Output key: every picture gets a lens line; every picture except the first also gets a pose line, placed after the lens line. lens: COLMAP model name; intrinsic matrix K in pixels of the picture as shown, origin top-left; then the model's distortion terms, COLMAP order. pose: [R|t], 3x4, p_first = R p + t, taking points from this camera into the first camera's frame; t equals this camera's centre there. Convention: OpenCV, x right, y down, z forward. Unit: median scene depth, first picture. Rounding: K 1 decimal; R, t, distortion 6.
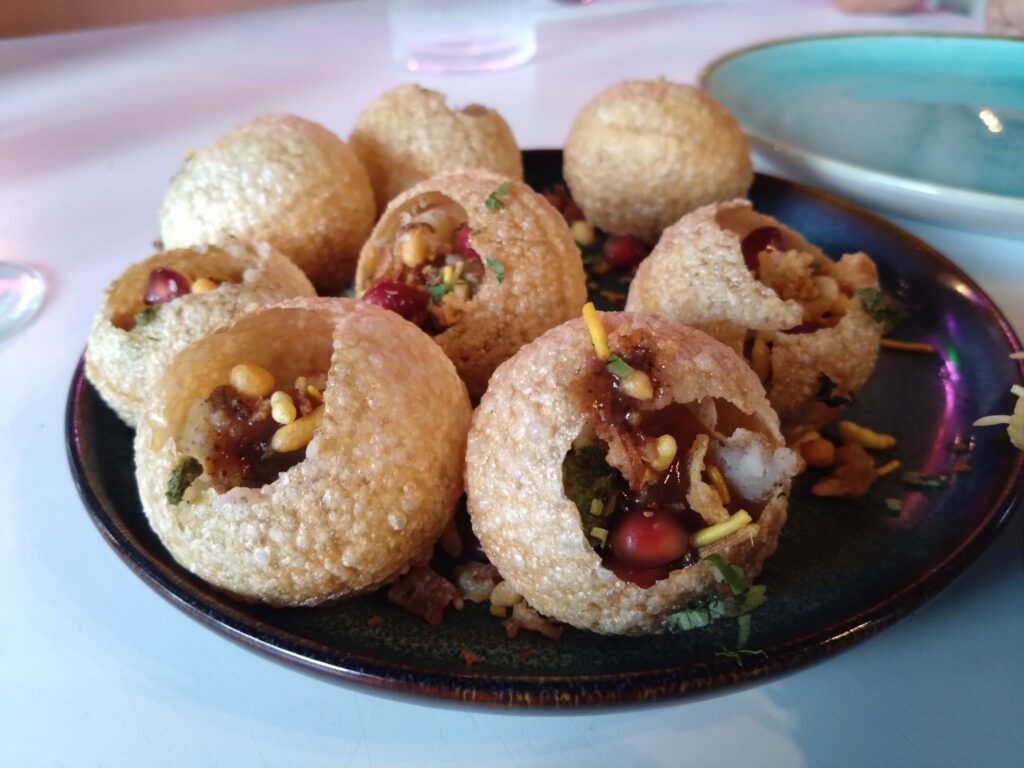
lens RADIAL K [[842.7, 0, 512.6], [0, 842.7, 384.4], [0, 0, 1]] dist [-0.006467, -0.013742]
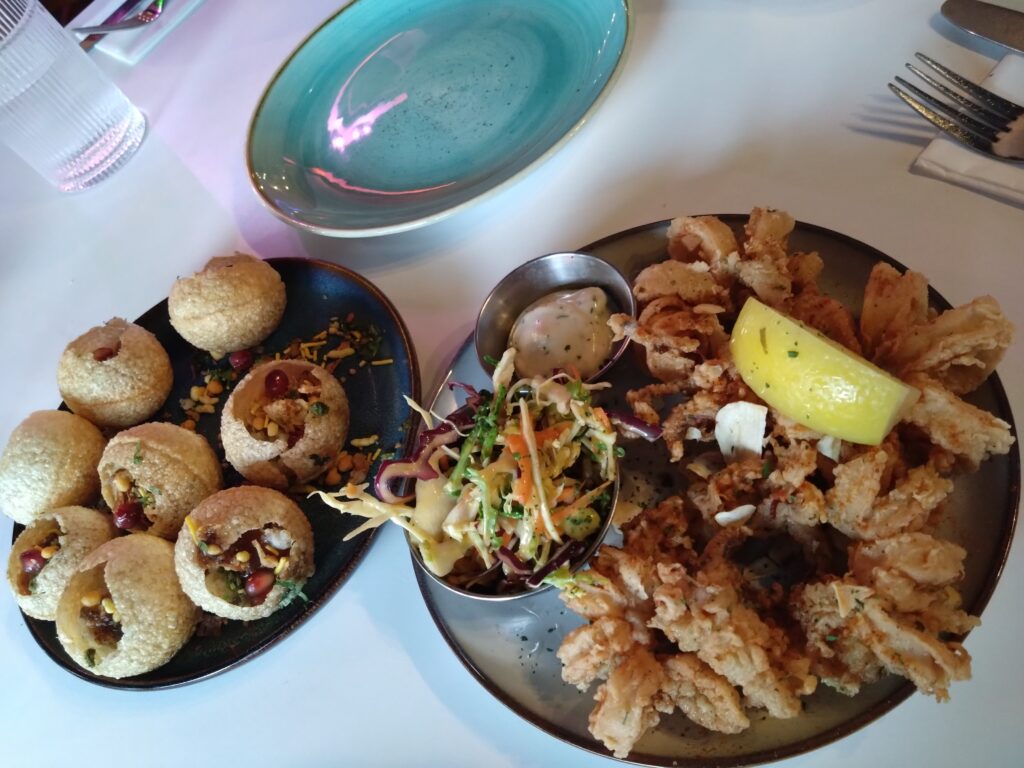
lens RADIAL K [[842.7, 0, 511.8], [0, 842.7, 384.3], [0, 0, 1]] dist [-0.006467, -0.013742]
pose [[0.857399, -0.514547, -0.010434, 1.059322], [0.493282, 0.815845, 0.301778, -0.642467], [-0.146766, -0.263891, 0.953321, -1.275631]]
